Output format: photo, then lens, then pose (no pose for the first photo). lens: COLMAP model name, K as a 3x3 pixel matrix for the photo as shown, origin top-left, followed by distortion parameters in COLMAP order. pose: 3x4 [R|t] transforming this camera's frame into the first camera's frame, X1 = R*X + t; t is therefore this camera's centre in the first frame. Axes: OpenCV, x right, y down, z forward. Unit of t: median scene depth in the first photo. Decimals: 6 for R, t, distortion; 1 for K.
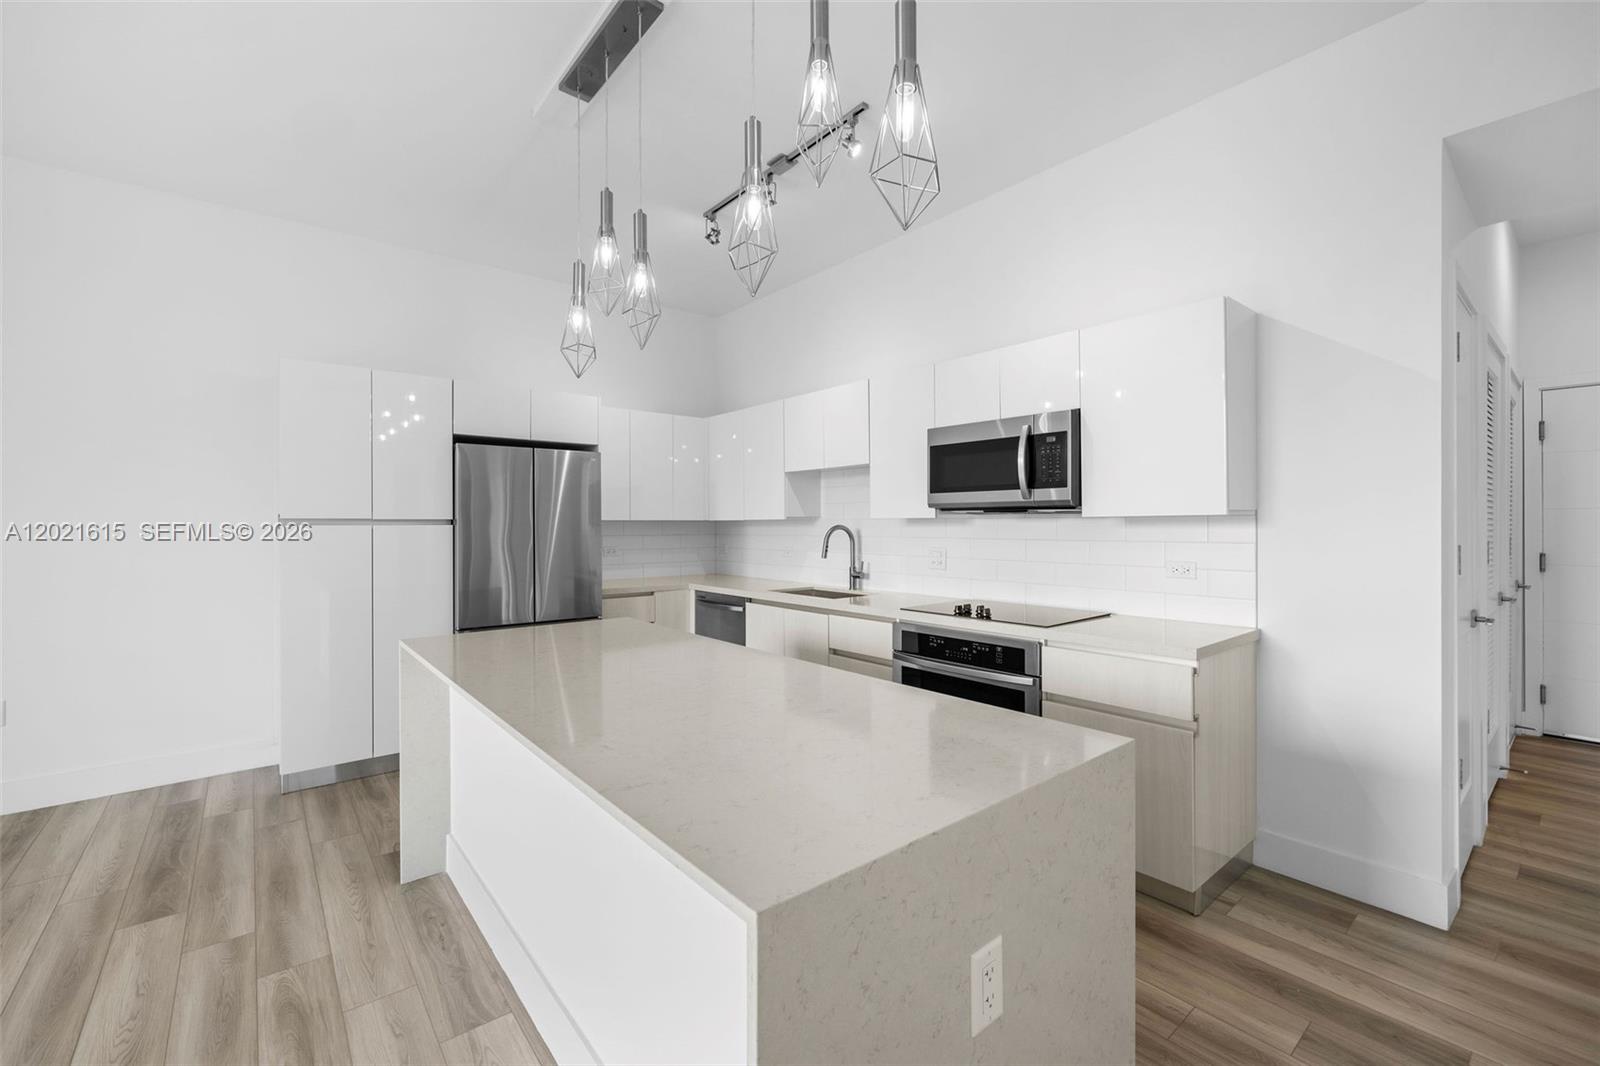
lens RADIAL K [[669.1, 0, 795.3], [0, 669.1, 523.2], [0, 0, 1]] dist [-0.001568, -0.000266]
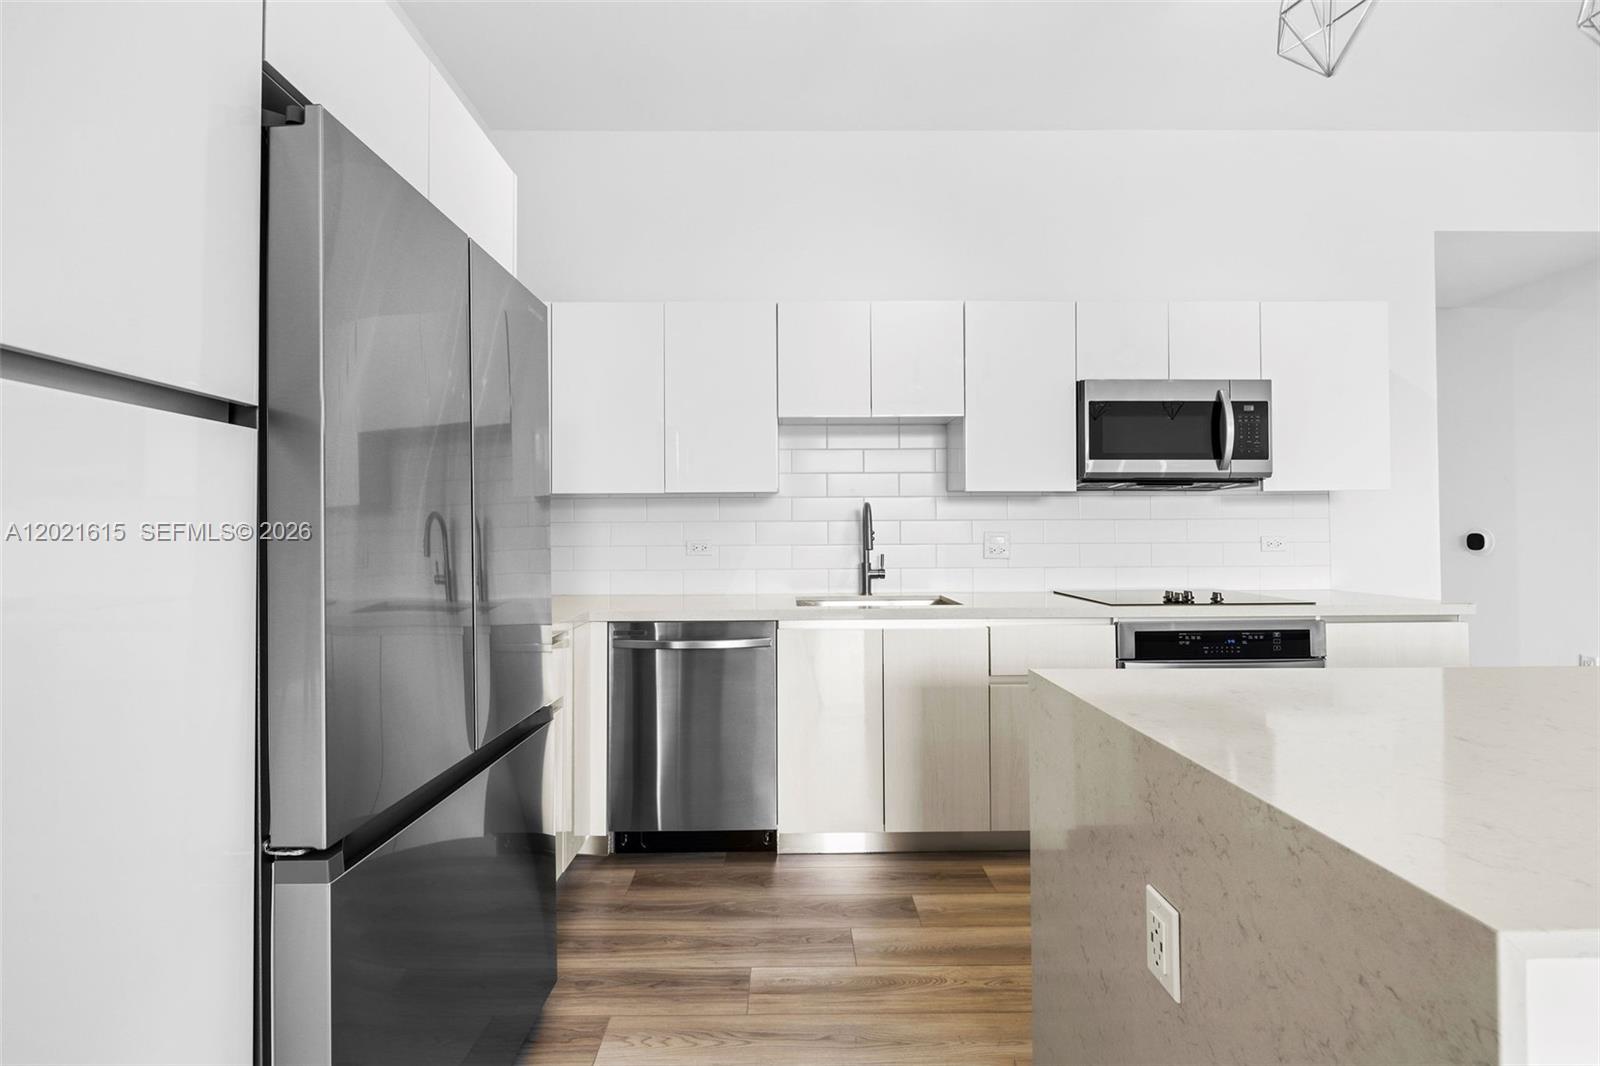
lens RADIAL K [[669.1, 0, 795.3], [0, 669.1, 523.2], [0, 0, 1]] dist [-0.001568, -0.000266]
pose [[0.623711, 0.009893, 0.781592, -0.729687], [0.004746, 0.999854, -0.016444, 0.048639], [-0.781640, 0.013965, 0.623573, 0.875359]]
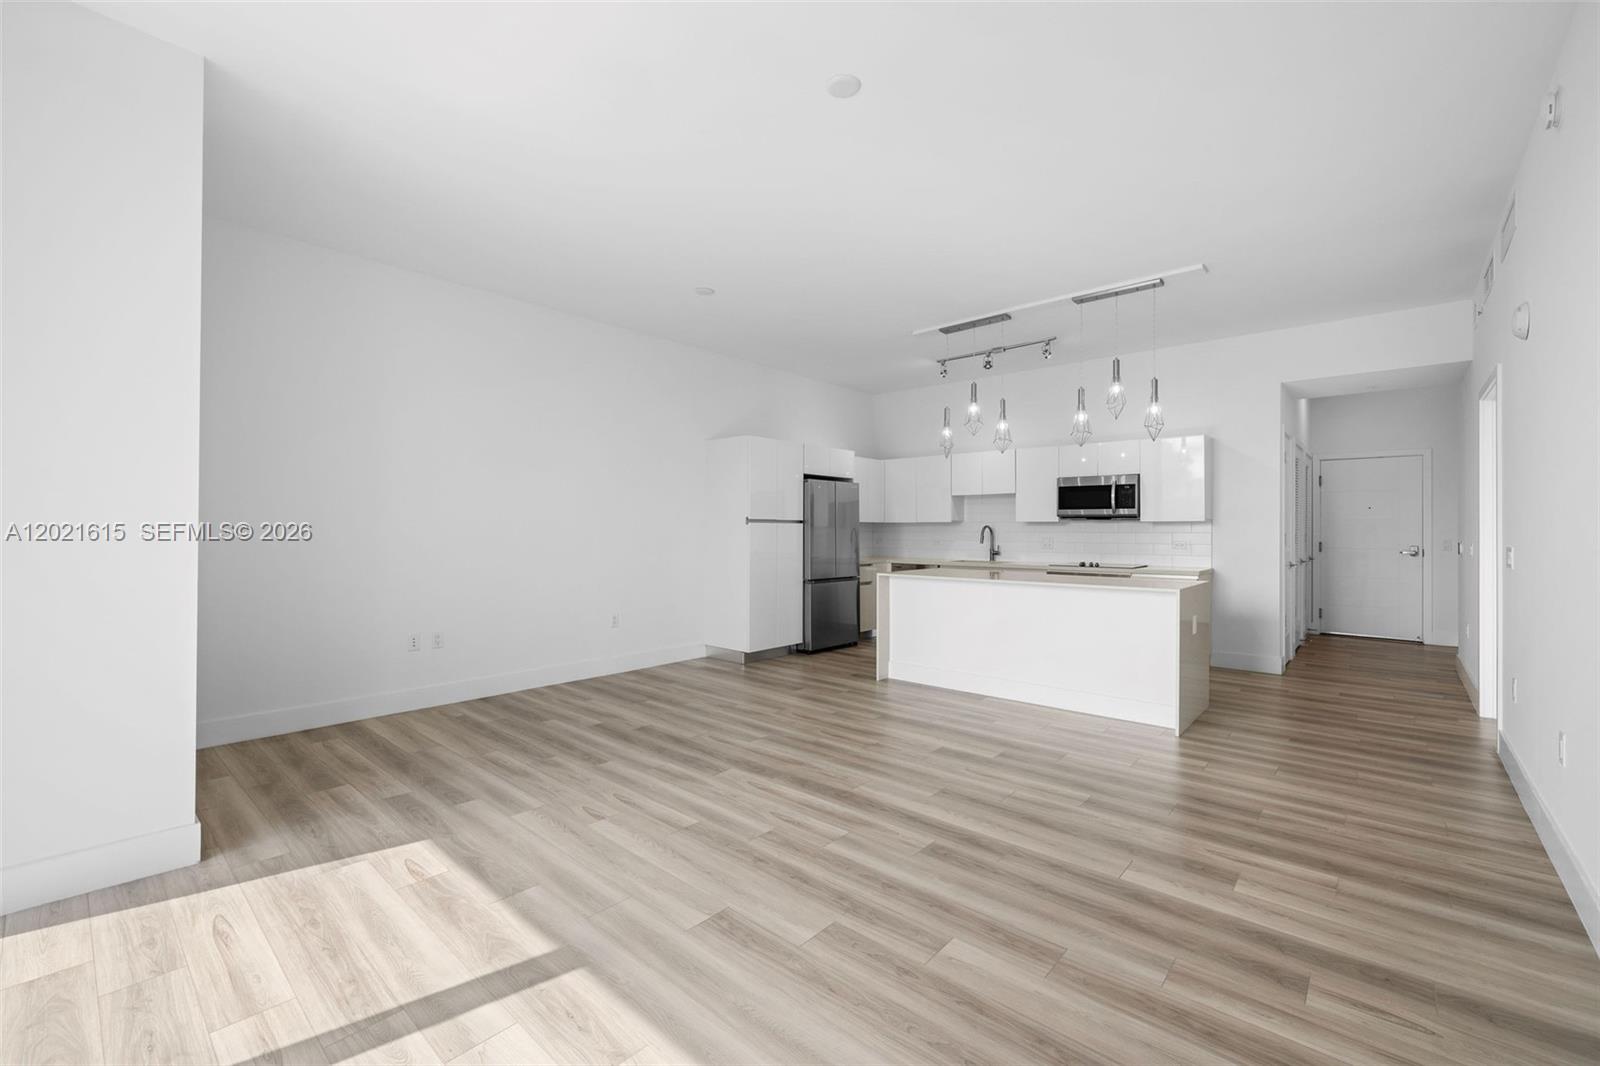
lens RADIAL K [[669.1, 0, 795.3], [0, 669.1, 523.2], [0, 0, 1]] dist [-0.001568, -0.000266]
pose [[0.987731, 0.008787, 0.155920, -1.031178], [-0.007272, 0.999921, -0.010288, 0.027278], [-0.155998, 0.009028, 0.987716, -1.011933]]
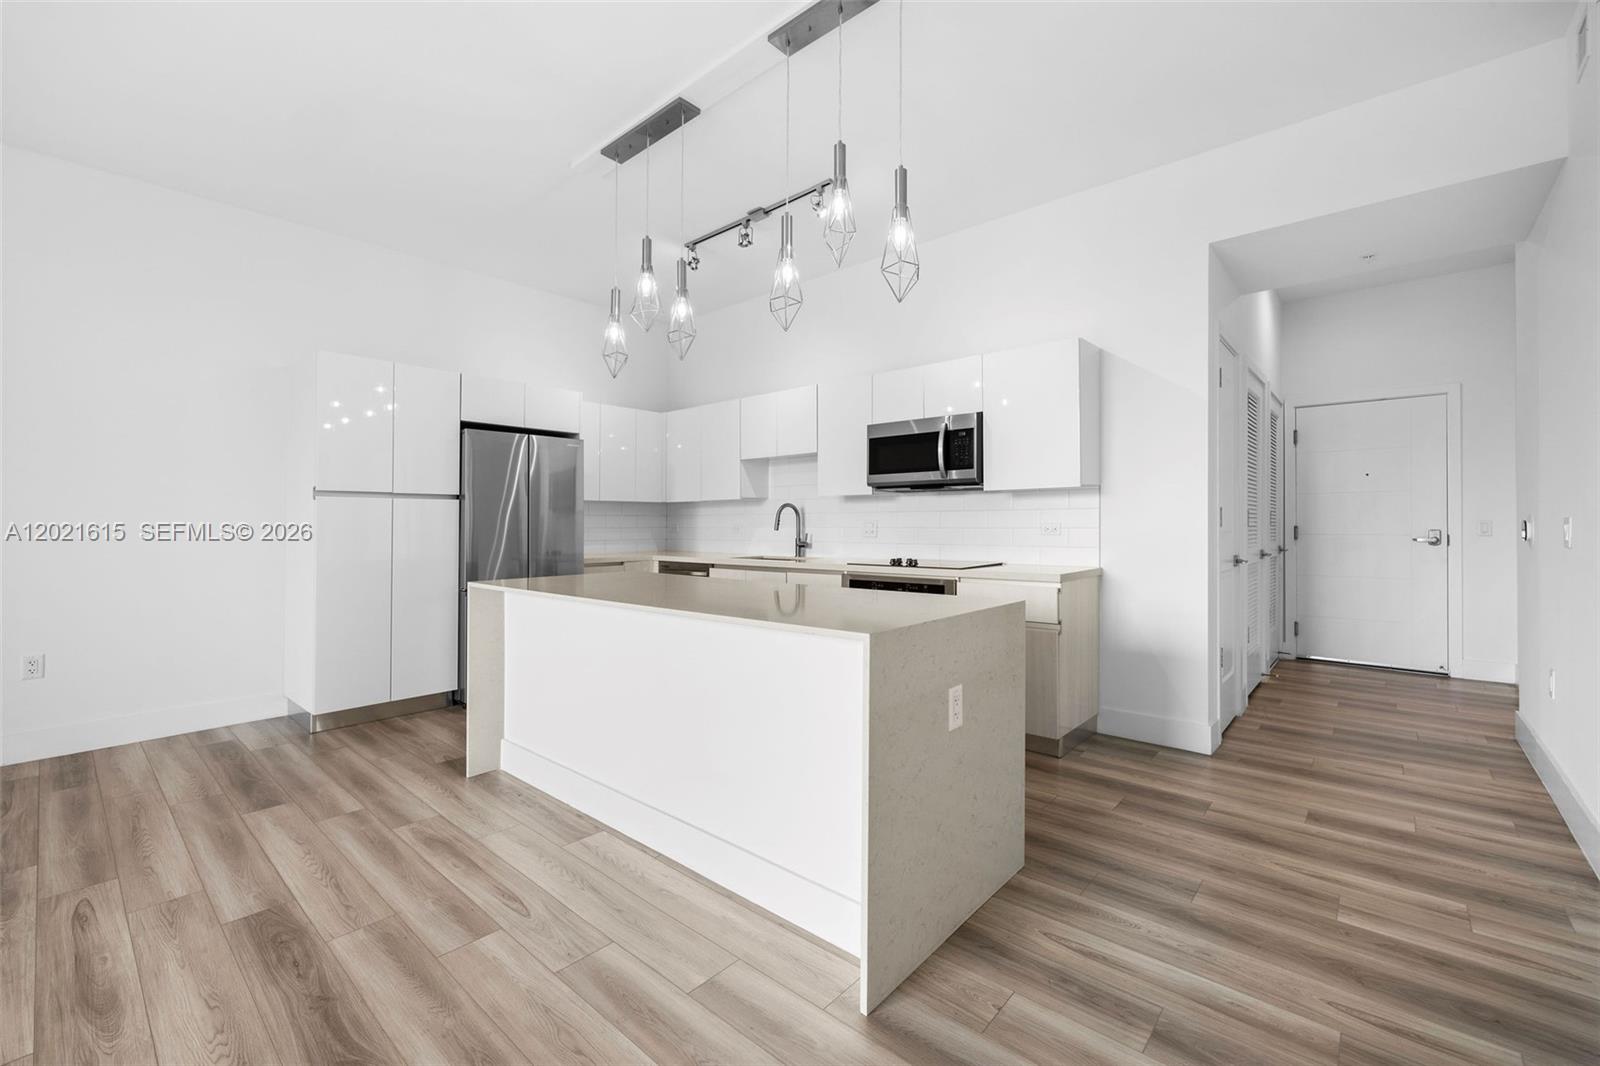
lens RADIAL K [[669.1, 0, 795.3], [0, 669.1, 523.2], [0, 0, 1]] dist [-0.001568, -0.000266]
pose [[0.987951, 0.000063, 0.154768, -0.152723], [0.000352, 0.999996, -0.002658, 0.058406], [-0.154767, 0.002680, 0.987947, -0.275827]]
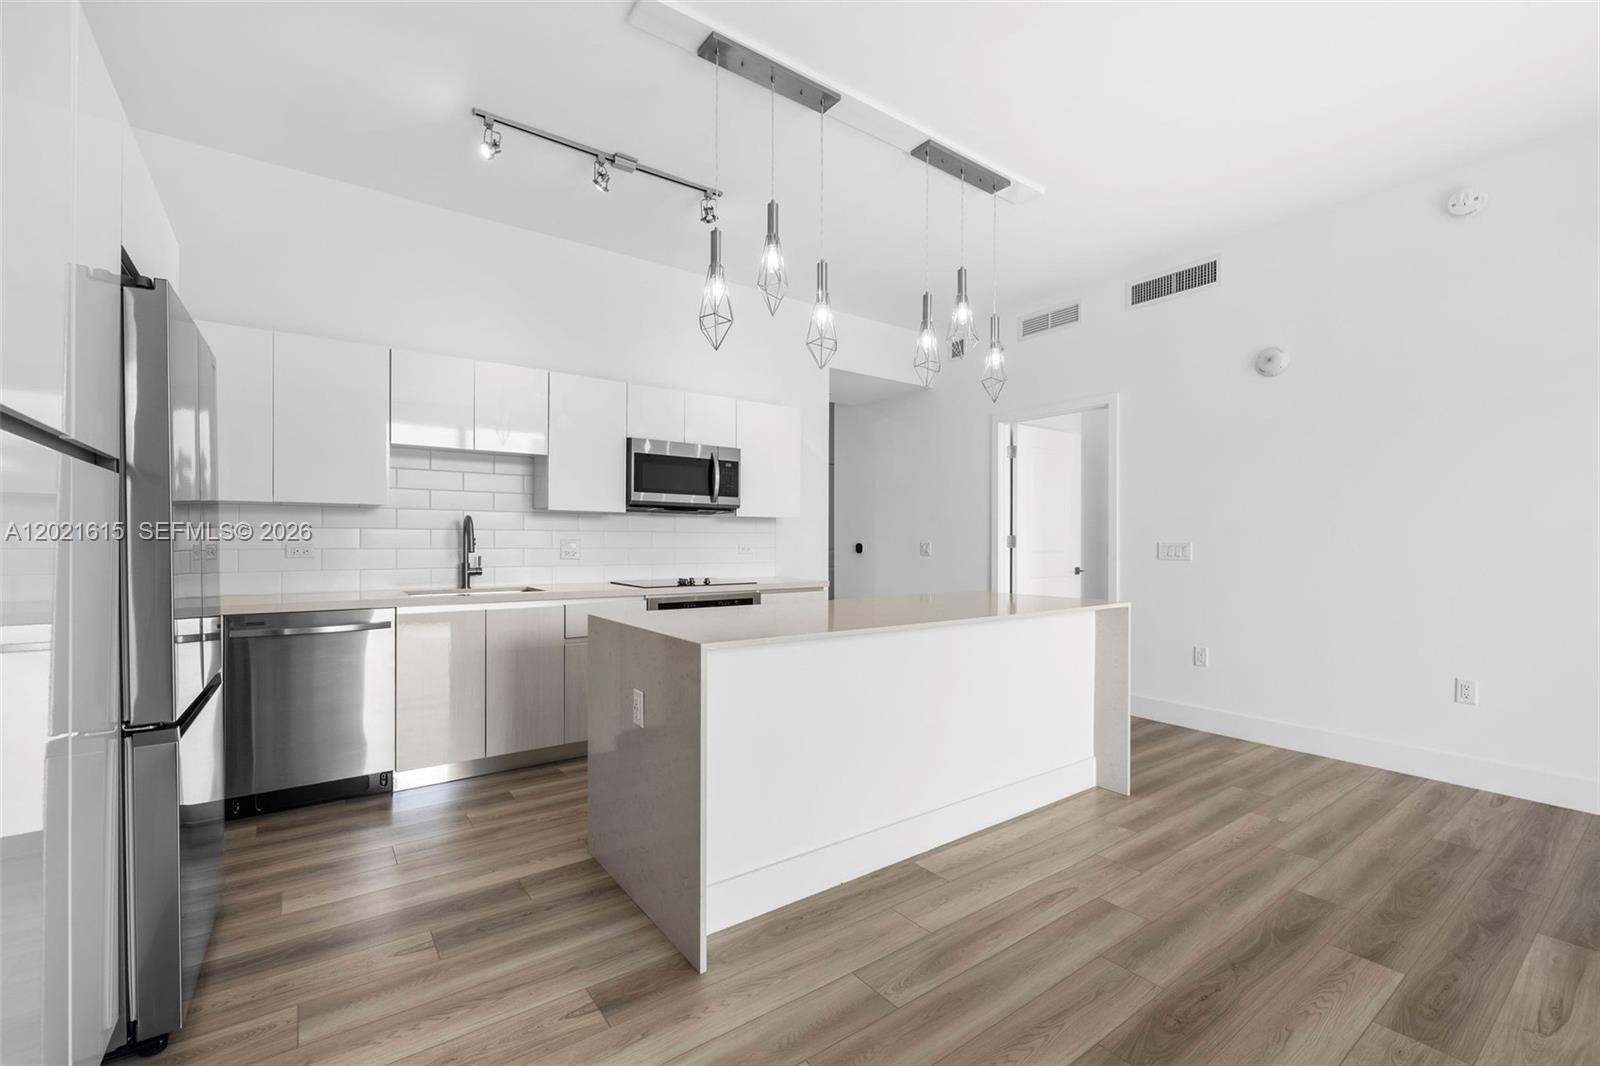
lens RADIAL K [[679.8, 0, 799.6], [0, 679.8, 542.5], [0, 0, 1]] dist [0.001554, 0.000008]
pose [[0.052833, 0.002350, 0.998601, -1.128515], [-0.002611, 0.999994, -0.002215, 0.054423], [-0.998600, -0.002490, 0.052838, 0.720751]]
